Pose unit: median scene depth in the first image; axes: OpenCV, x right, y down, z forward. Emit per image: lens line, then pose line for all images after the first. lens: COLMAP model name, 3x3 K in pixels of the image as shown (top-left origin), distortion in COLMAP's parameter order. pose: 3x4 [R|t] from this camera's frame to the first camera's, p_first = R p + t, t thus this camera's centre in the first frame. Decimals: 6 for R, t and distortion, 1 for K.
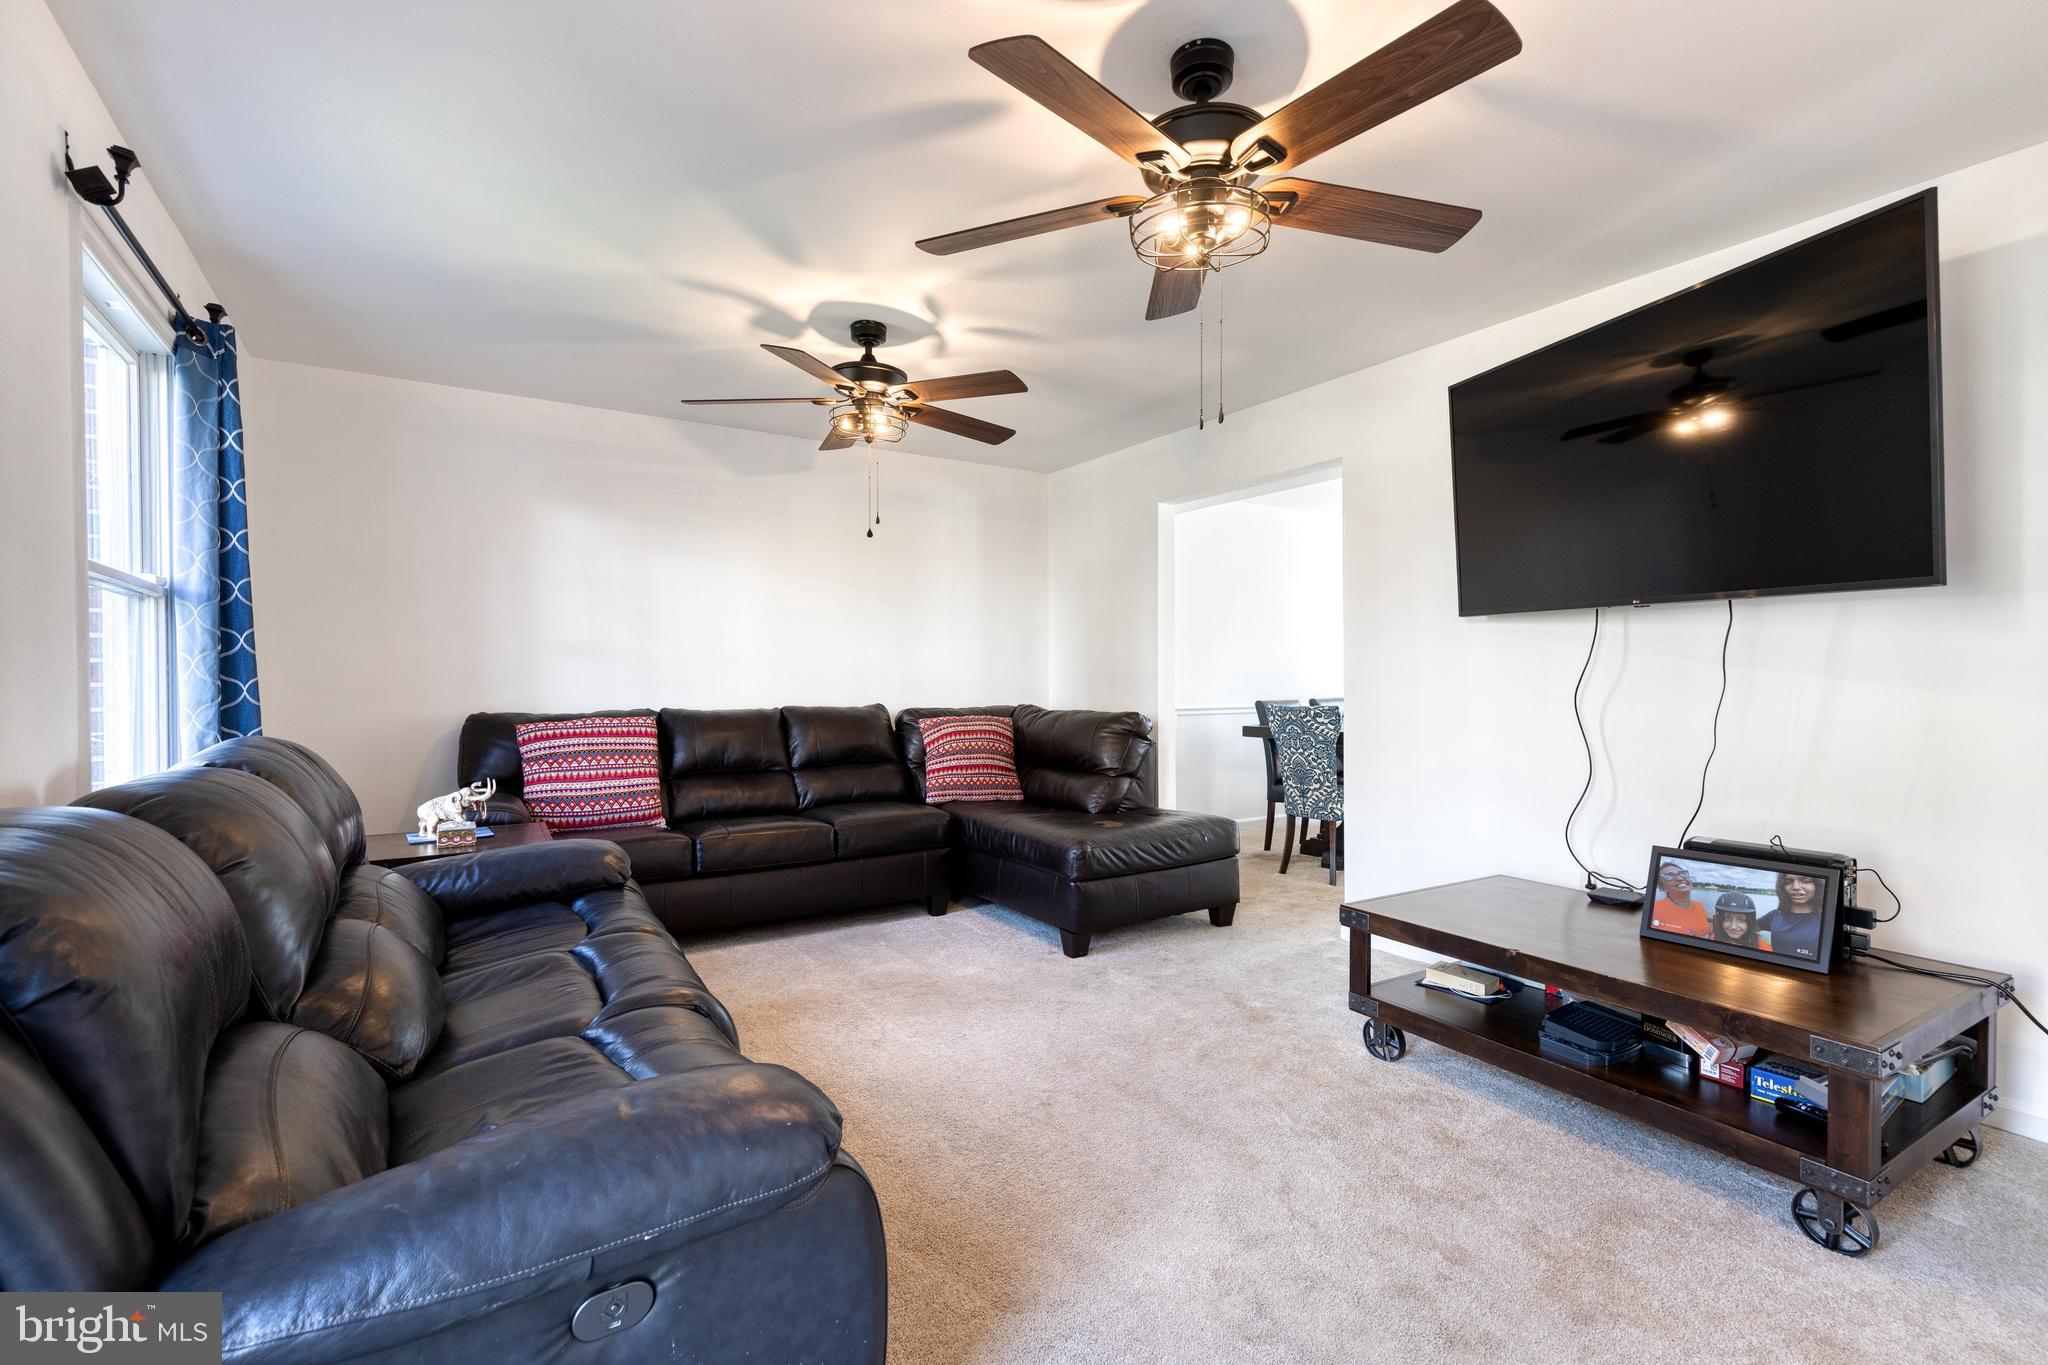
lens RADIAL K [[916.4, 0, 1046.0], [0, 916.4, 685.9], [0, 0, 1]] dist [0.009081, -0.002360]
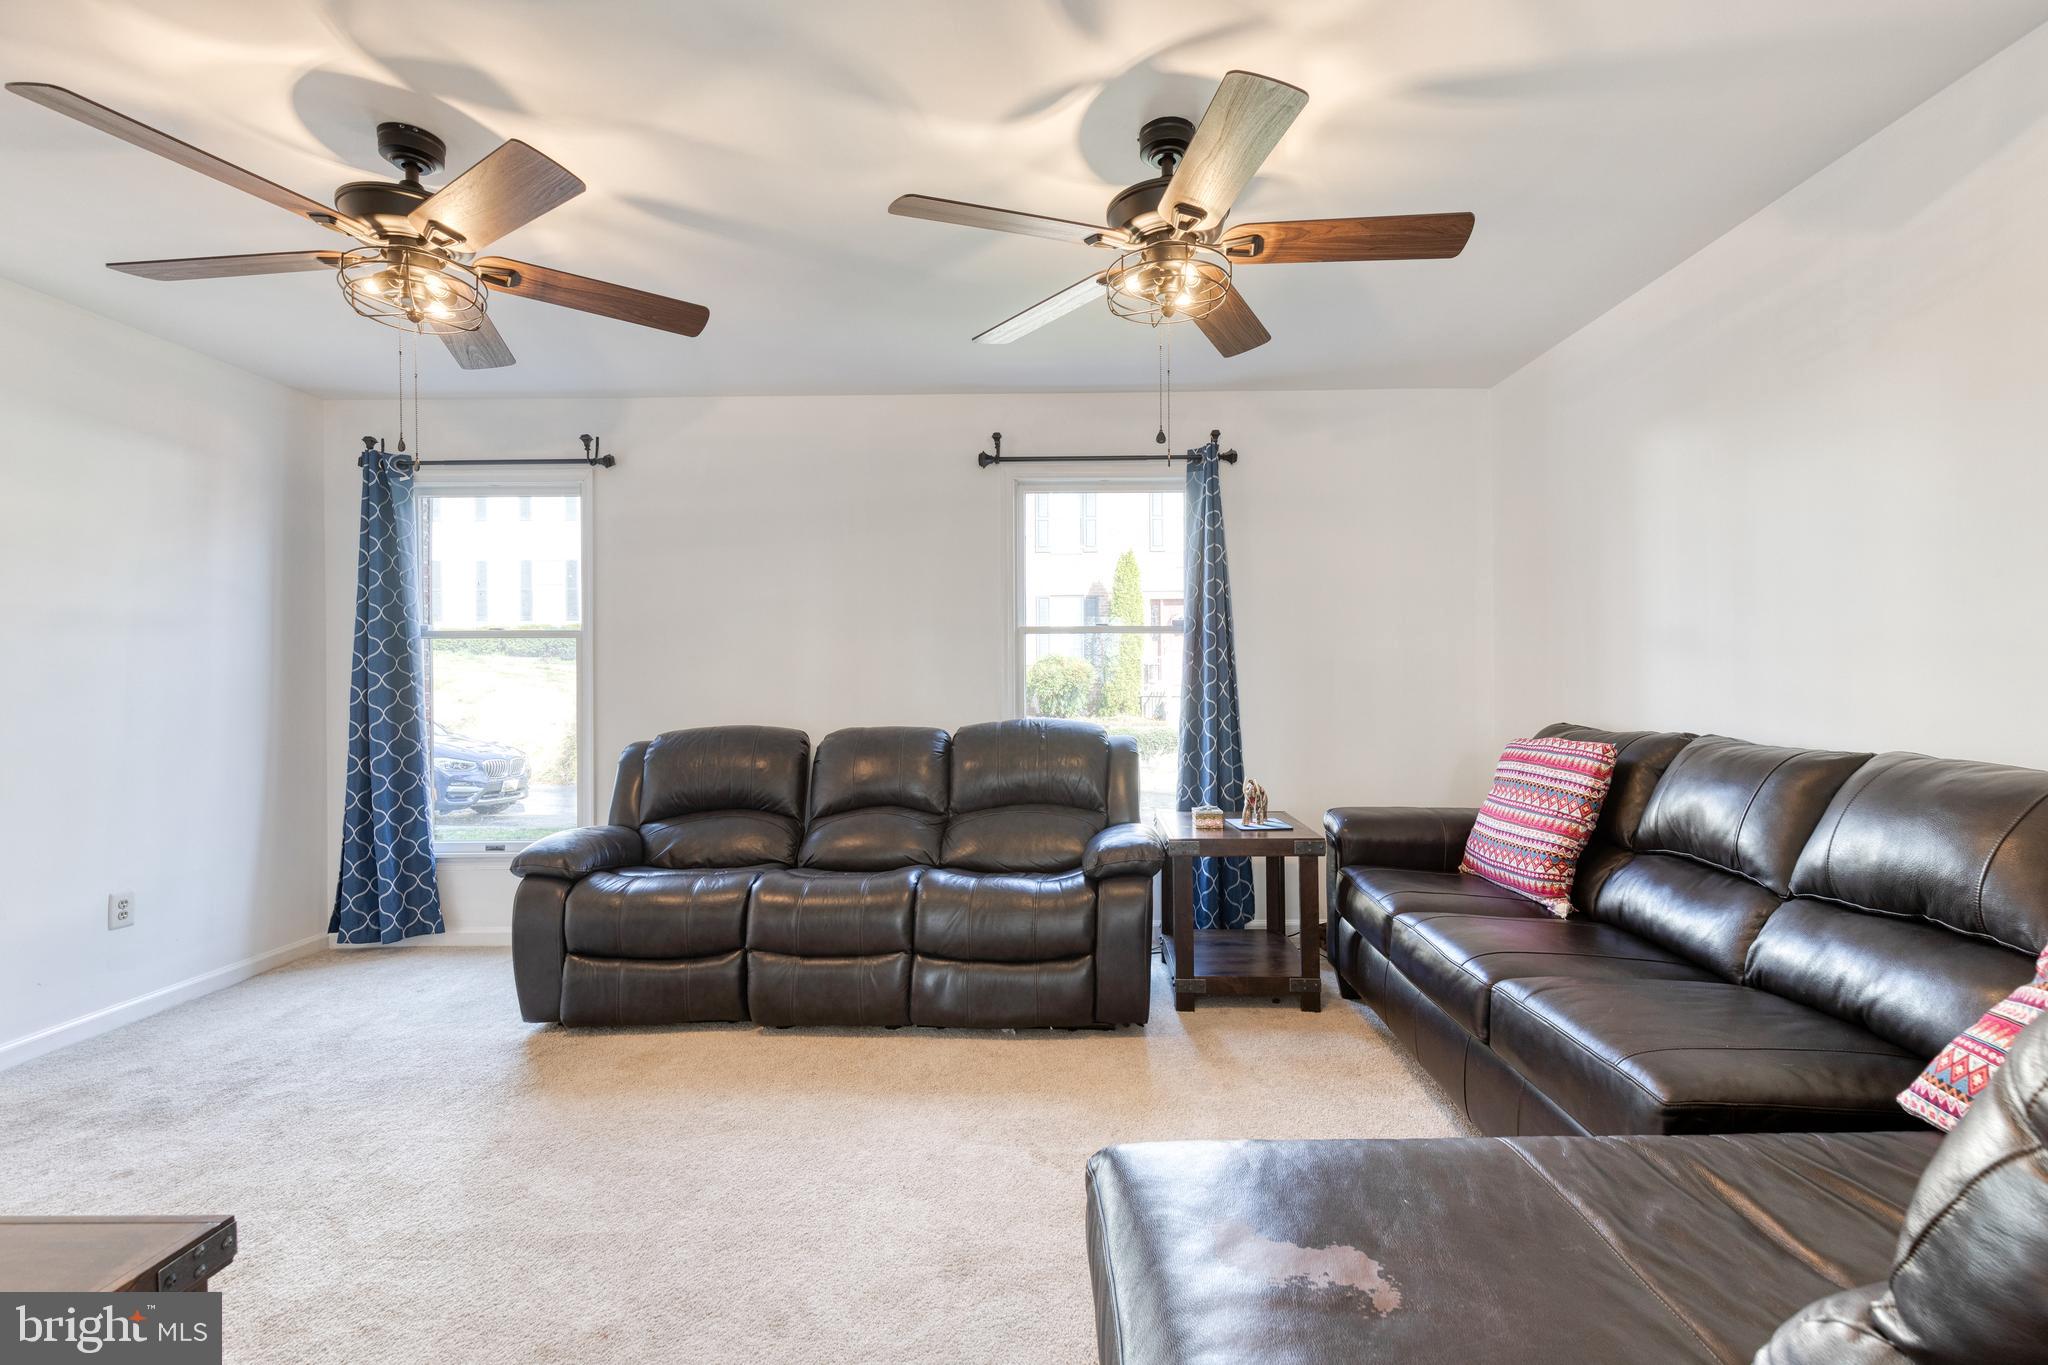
lens RADIAL K [[916.4, 0, 1044.5], [0, 916.4, 680.6], [0, 0, 1]] dist [0.009081, -0.002360]
pose [[-0.557002, 0.004631, -0.830498, 0.336845], [0.001356, 0.999988, 0.004666, -0.014116], [0.830510, 0.001473, -0.557001, 1.125909]]
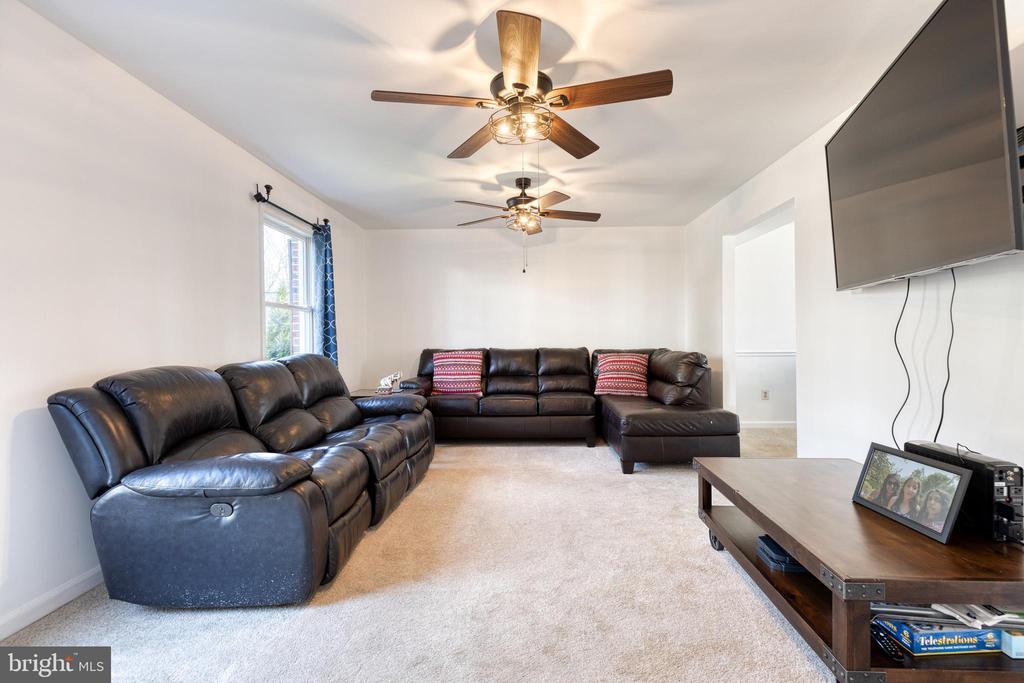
lens RADIAL K [[458.2, 0, 523.1], [0, 458.2, 343.5], [0, 0, 1]] dist [0.009081, -0.002360]
pose [[0.824823, 0.002042, -0.565388, 0.396372], [0.001366, 0.999983, 0.005604, 0.006734], [0.565390, -0.005395, 0.824806, 0.051031]]
